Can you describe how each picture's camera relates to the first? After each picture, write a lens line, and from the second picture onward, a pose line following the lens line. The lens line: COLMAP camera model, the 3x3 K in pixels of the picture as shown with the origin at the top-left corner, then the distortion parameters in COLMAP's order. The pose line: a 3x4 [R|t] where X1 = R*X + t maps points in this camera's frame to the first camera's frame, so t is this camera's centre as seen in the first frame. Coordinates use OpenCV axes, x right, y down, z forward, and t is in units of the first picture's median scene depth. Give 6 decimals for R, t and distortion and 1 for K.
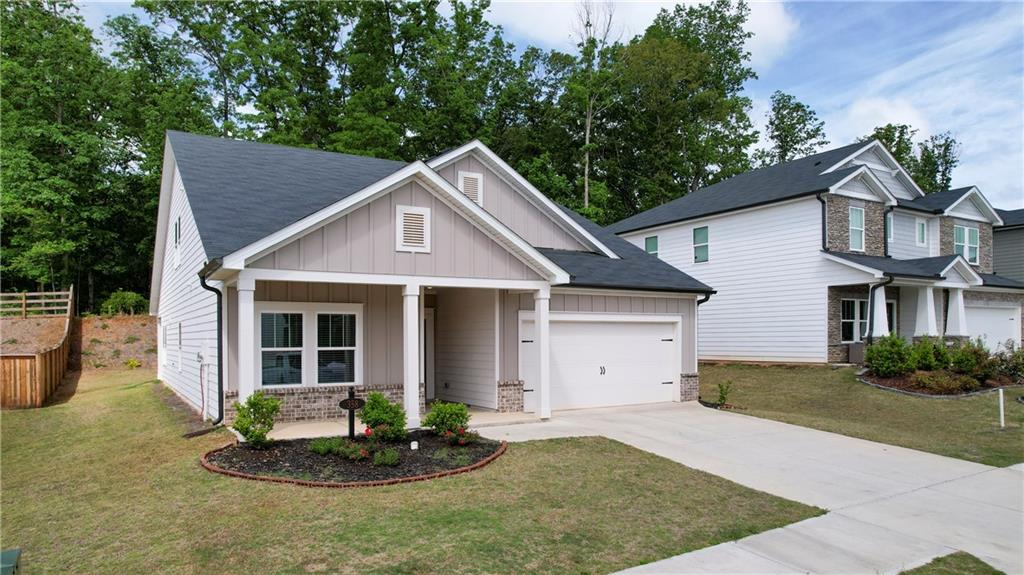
lens RADIAL K [[669.9, 0, 503.8], [0, 669.9, 343.5], [0, 0, 1]] dist [-0.081593, 0.068813]
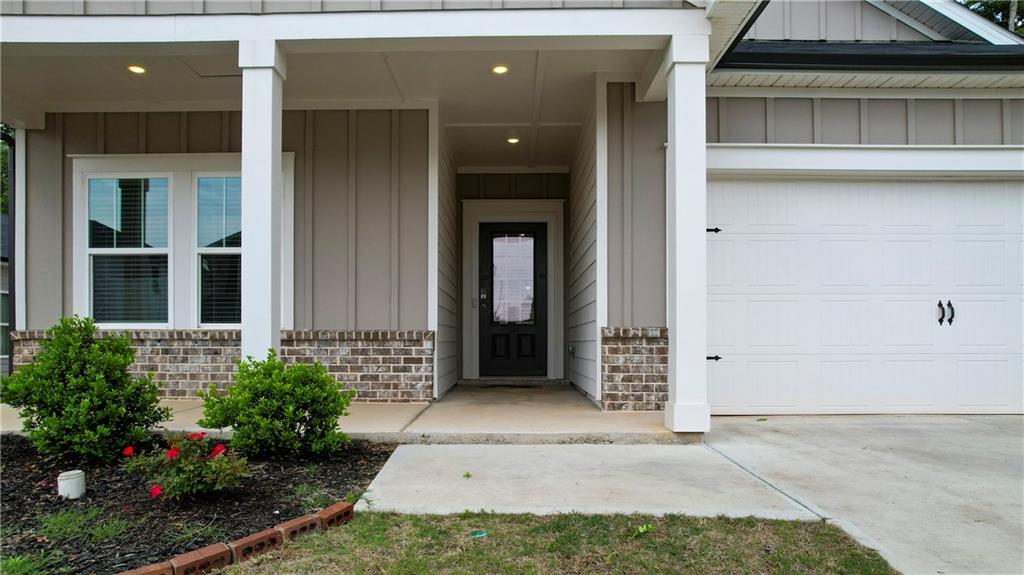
lens RADIAL K [[669.9, 0, 503.8], [0, 669.9, 343.5], [0, 0, 1]] dist [-0.081593, 0.068813]
pose [[0.851386, 0.008303, -0.524474, 0.162860], [-0.008899, 0.999959, 0.001383, 0.073162], [0.524465, 0.003490, 0.851425, 0.717604]]
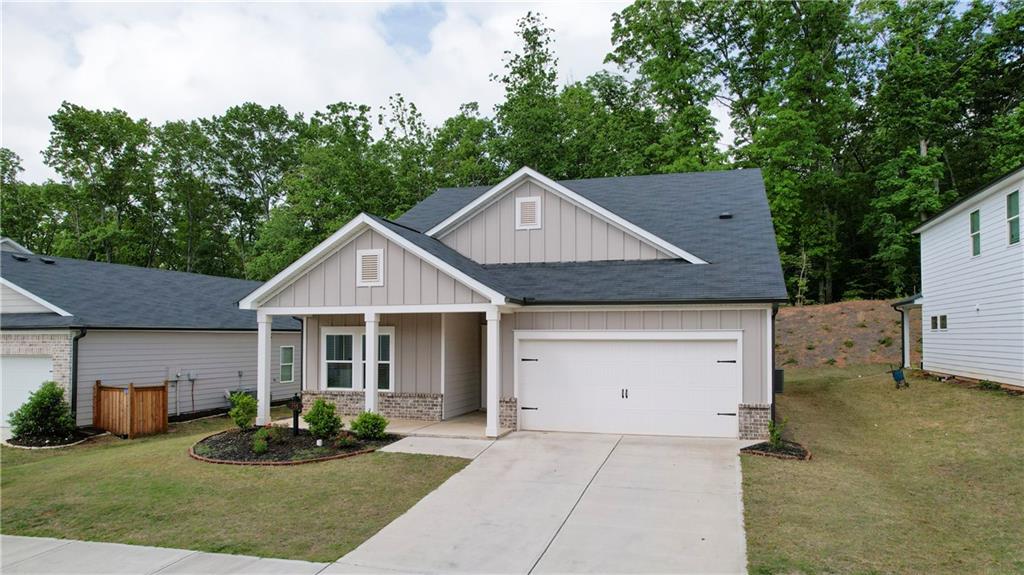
lens RADIAL K [[664.5, 0, 538.1], [0, 664.5, 326.7], [0, 0, 1]] dist [-0.098452, 0.107102]
pose [[0.681168, -0.003978, -0.732116, 0.909086], [-0.008460, 0.999876, -0.013304, -0.047094], [0.732078, 0.015256, 0.681050, 0.377153]]
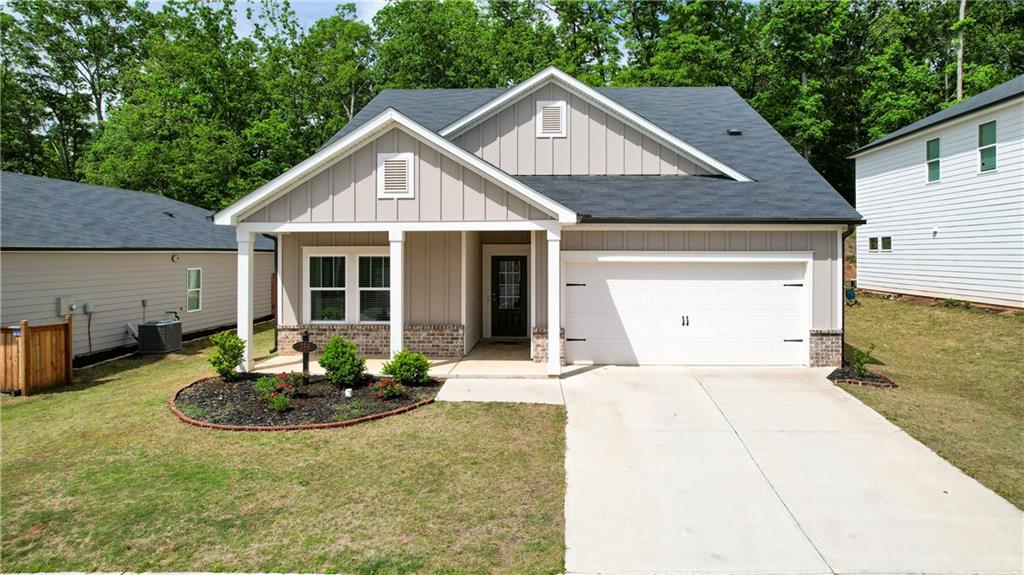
lens RADIAL K [[659.9, 0, 534.6], [0, 659.9, 255.8], [0, 0, 1]] dist [-0.072402, 0.064652]
pose [[0.833351, 0.007849, -0.552688, 0.553713], [-0.008232, 0.999965, 0.001789, -0.050942], [0.552683, 0.003059, 0.833386, 0.272626]]
